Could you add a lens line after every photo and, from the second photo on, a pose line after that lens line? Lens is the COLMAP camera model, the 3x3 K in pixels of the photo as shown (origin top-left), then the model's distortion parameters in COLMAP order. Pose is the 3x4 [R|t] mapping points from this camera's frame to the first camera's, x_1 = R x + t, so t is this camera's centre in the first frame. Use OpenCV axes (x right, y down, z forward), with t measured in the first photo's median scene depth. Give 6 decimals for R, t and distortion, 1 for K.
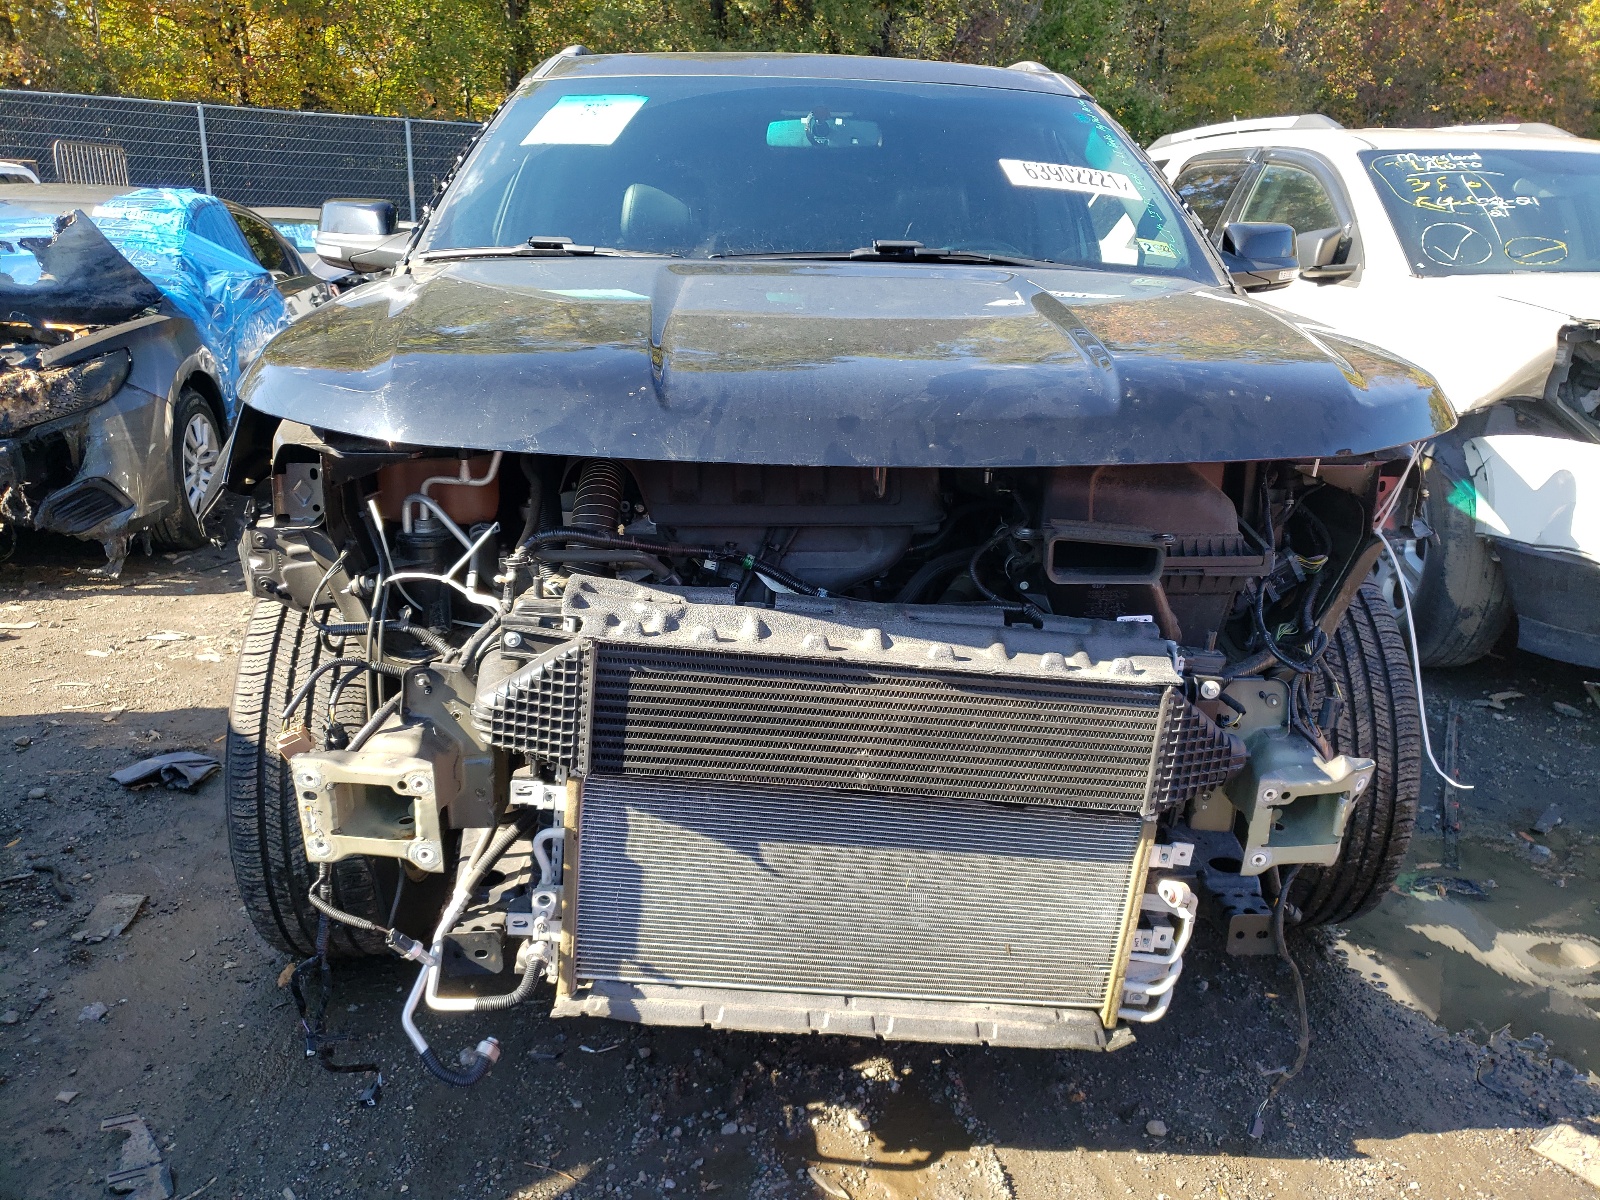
lens RADIAL K [[1199.5, 0, 800.7], [0, 1199.5, 603.4], [0, 0, 1]] dist [0.001574, -0.001003]
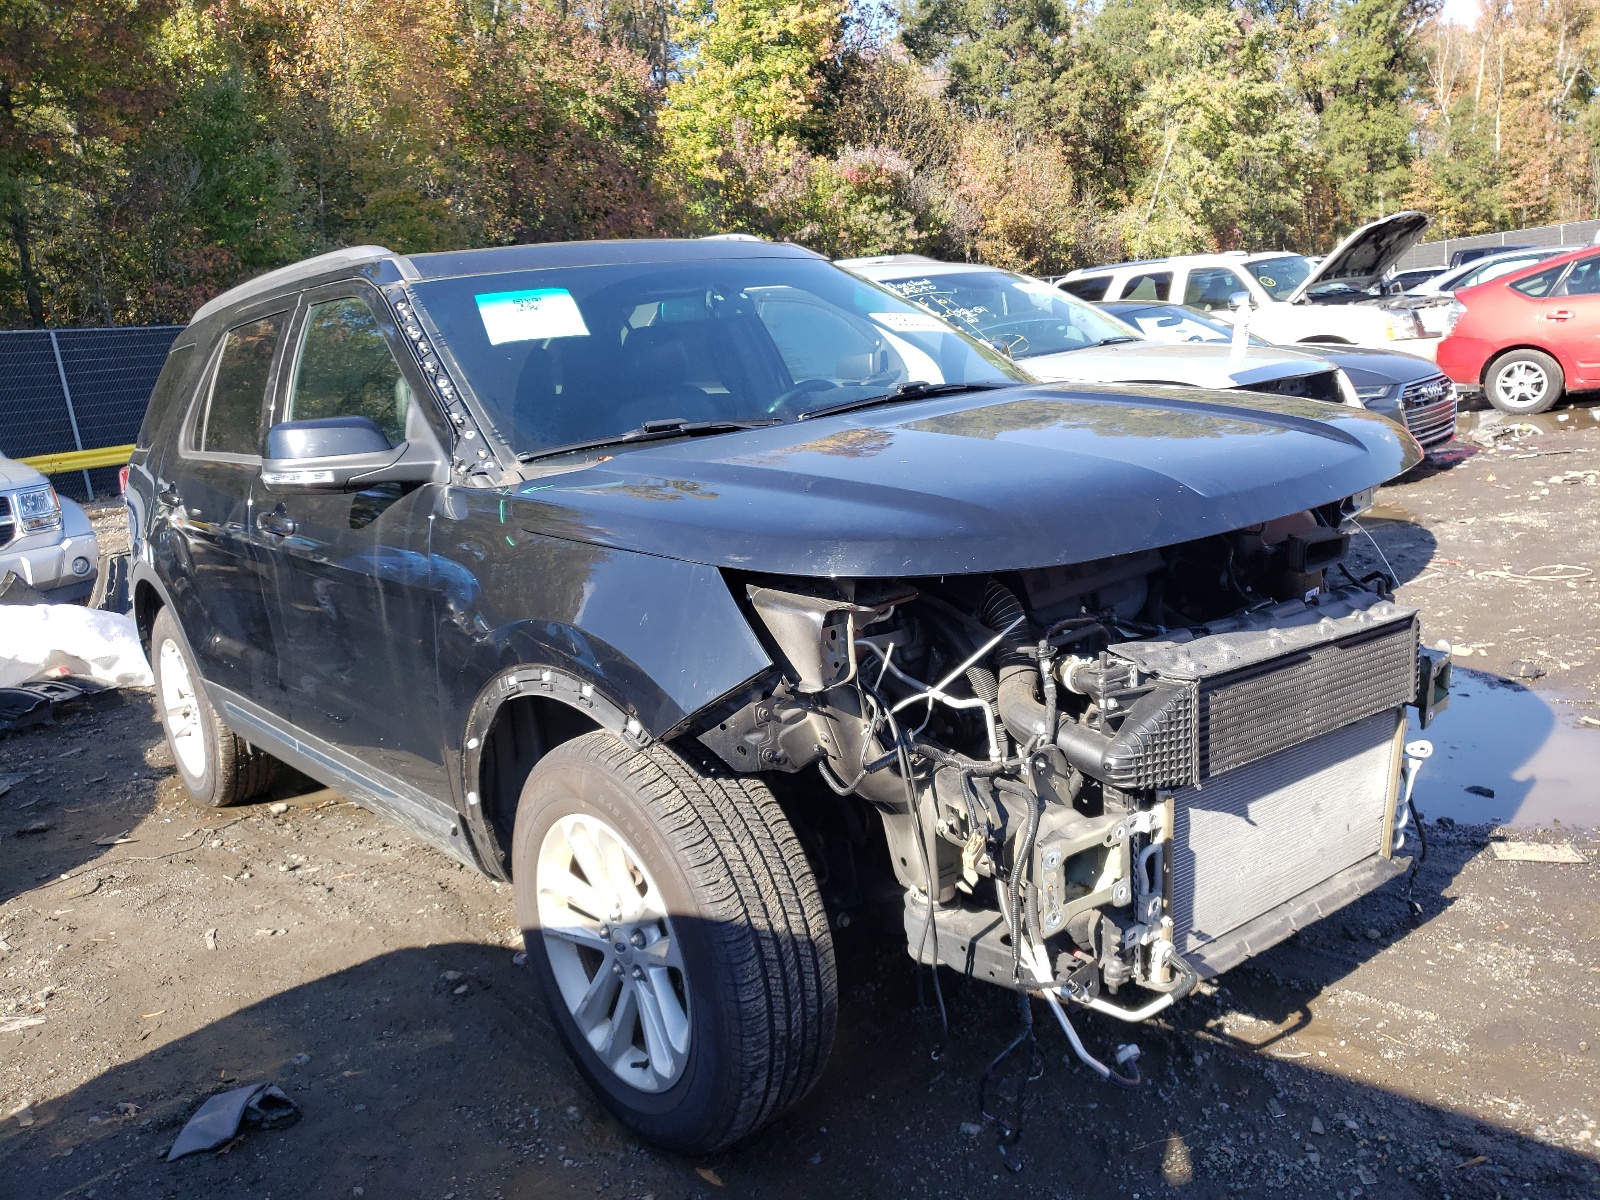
lens RADIAL K [[1199.5, 0, 798.6], [0, 1199.5, 597.8], [0, 0, 1]] dist [0.001574, -0.001003]
pose [[0.800610, -0.224780, 0.555426, -0.979897], [0.286727, 0.957667, -0.025733, -0.115555], [-0.526128, 0.179858, 0.831168, 0.084038]]
